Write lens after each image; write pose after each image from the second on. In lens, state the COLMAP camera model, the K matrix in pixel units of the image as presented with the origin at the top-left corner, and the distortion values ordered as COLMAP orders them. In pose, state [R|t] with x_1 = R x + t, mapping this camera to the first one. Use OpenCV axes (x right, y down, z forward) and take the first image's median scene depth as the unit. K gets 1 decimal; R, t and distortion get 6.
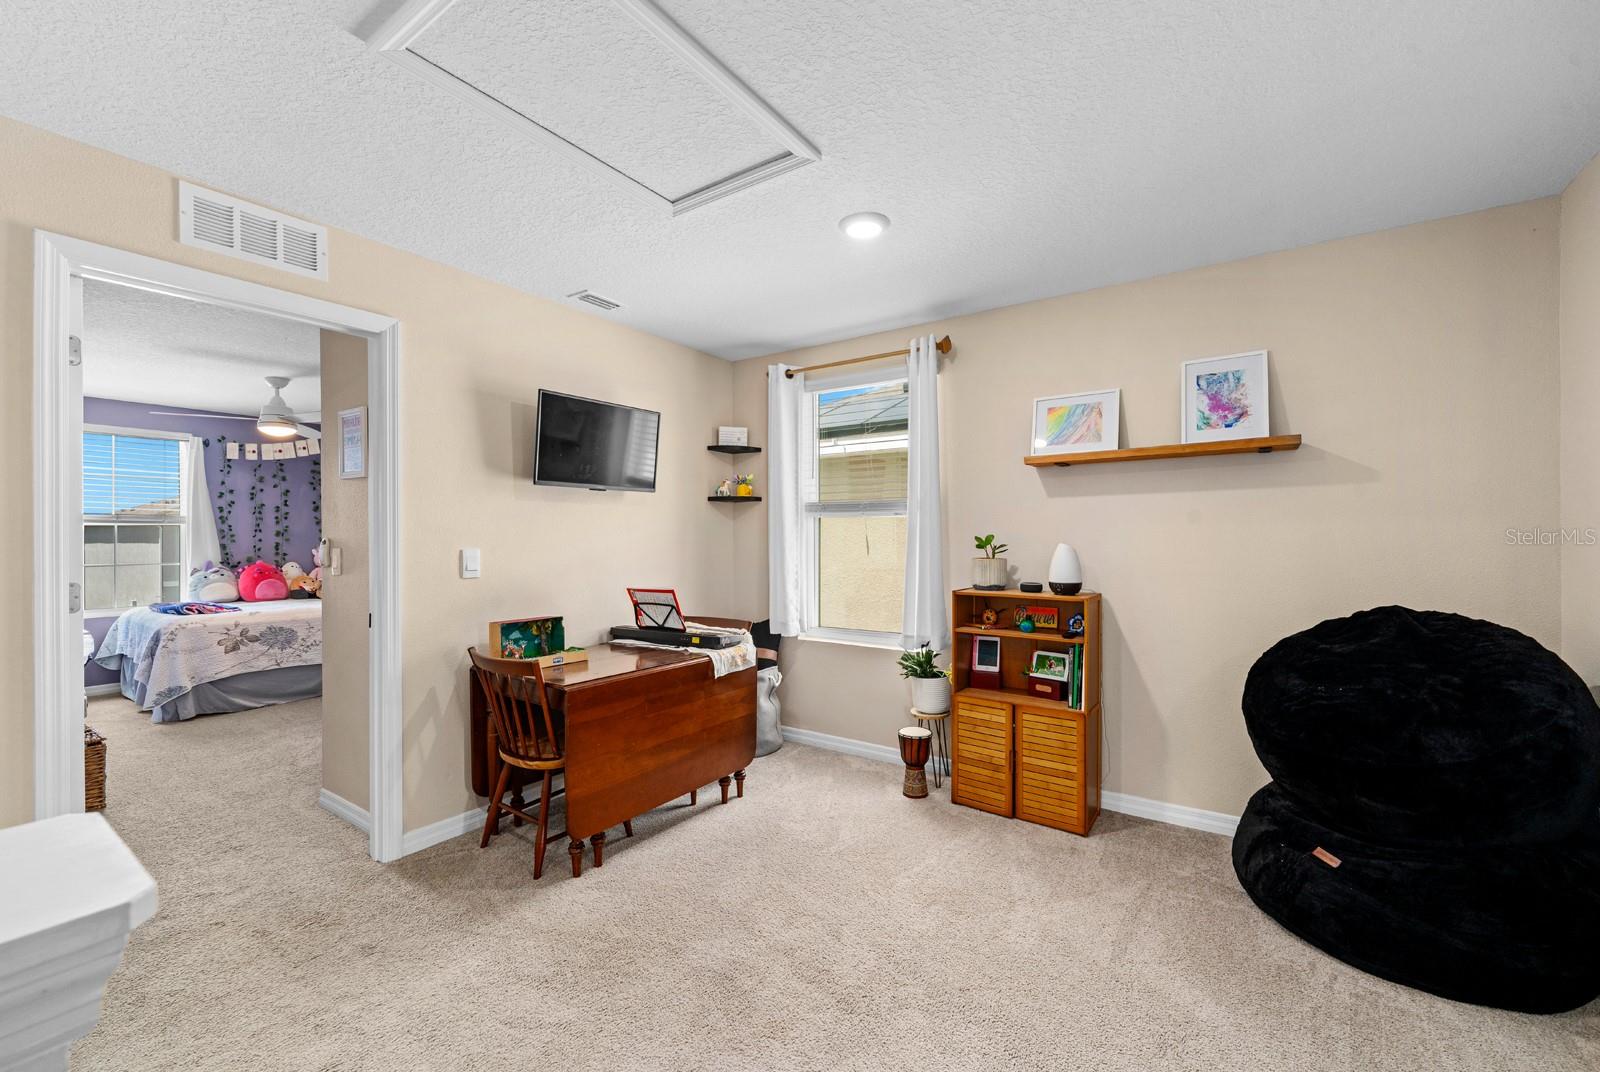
lens RADIAL K [[645.7, 0, 796.0], [0, 645.7, 533.3], [0, 0, 1]] dist [-0.000402, -0.000515]
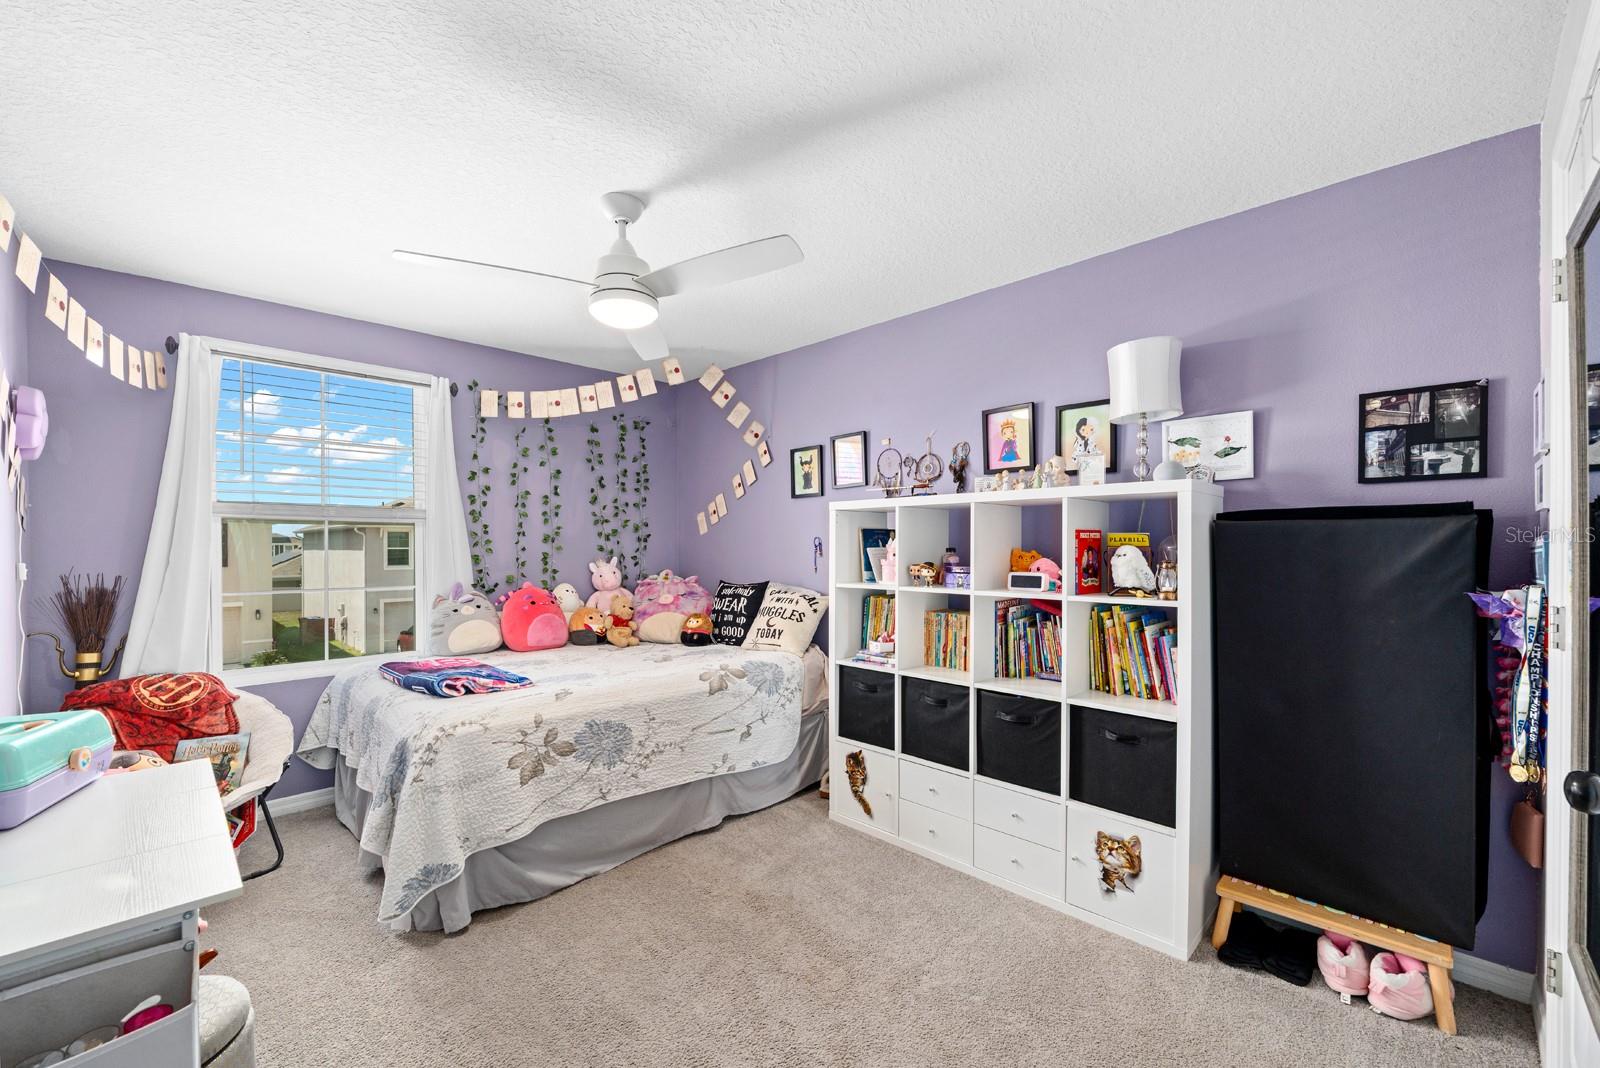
lens RADIAL K [[645.7, 0, 804.3], [0, 645.7, 542.8], [0, 0, 1]] dist [-0.000402, -0.000515]
pose [[0.984415, -0.000468, -0.175861, -0.469256], [0.001262, 0.999989, 0.004405, 0.002325], [0.175857, -0.004559, 0.984405, 0.446258]]
